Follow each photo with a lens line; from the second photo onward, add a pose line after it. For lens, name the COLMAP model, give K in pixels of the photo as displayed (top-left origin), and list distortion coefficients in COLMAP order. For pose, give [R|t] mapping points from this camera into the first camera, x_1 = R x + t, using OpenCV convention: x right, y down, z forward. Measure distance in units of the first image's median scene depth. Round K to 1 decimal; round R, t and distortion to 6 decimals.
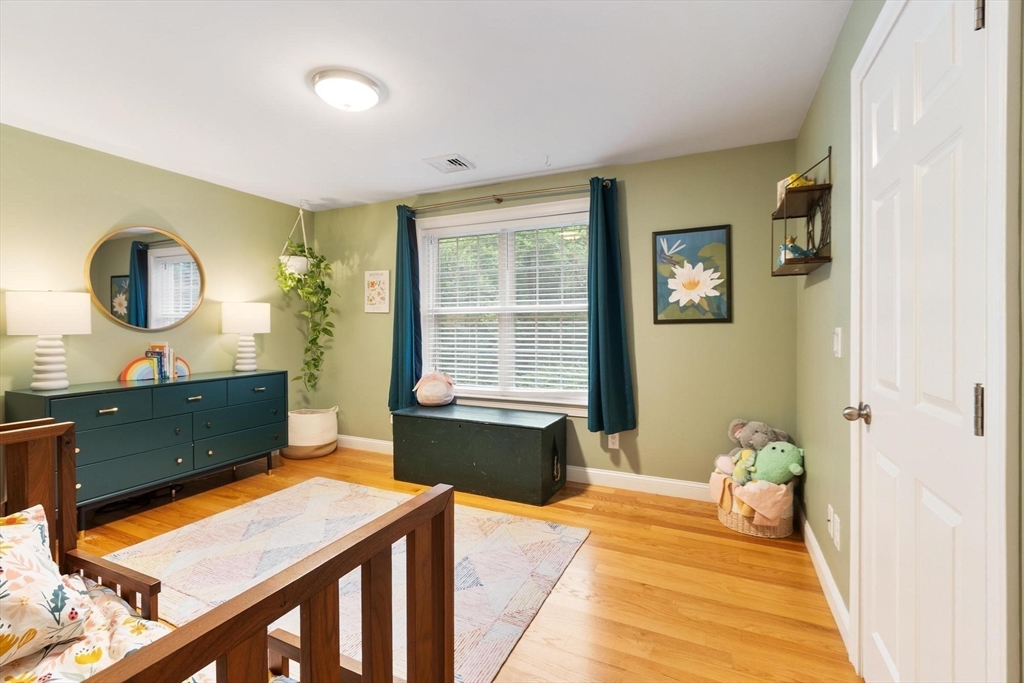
lens RADIAL K [[450.1, 0, 509.4], [0, 450.1, 332.3], [0, 0, 1]] dist [0.000497, 0.000037]
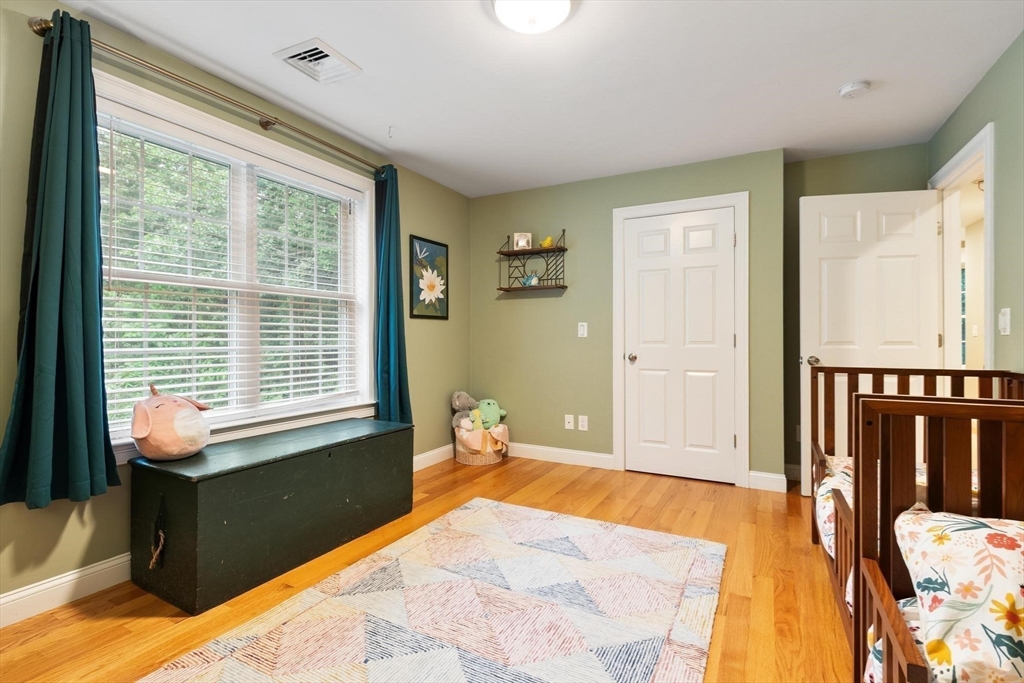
lens RADIAL K [[482.0, 0, 506.0], [0, 482.0, 341.5], [0, 0, 1]] dist [-0.002484, -0.000646]
pose [[0.049802, -0.003444, 0.998753, -0.866454], [0.008559, 0.999959, 0.003022, 0.038031], [-0.998722, 0.008398, 0.049829, 0.729808]]
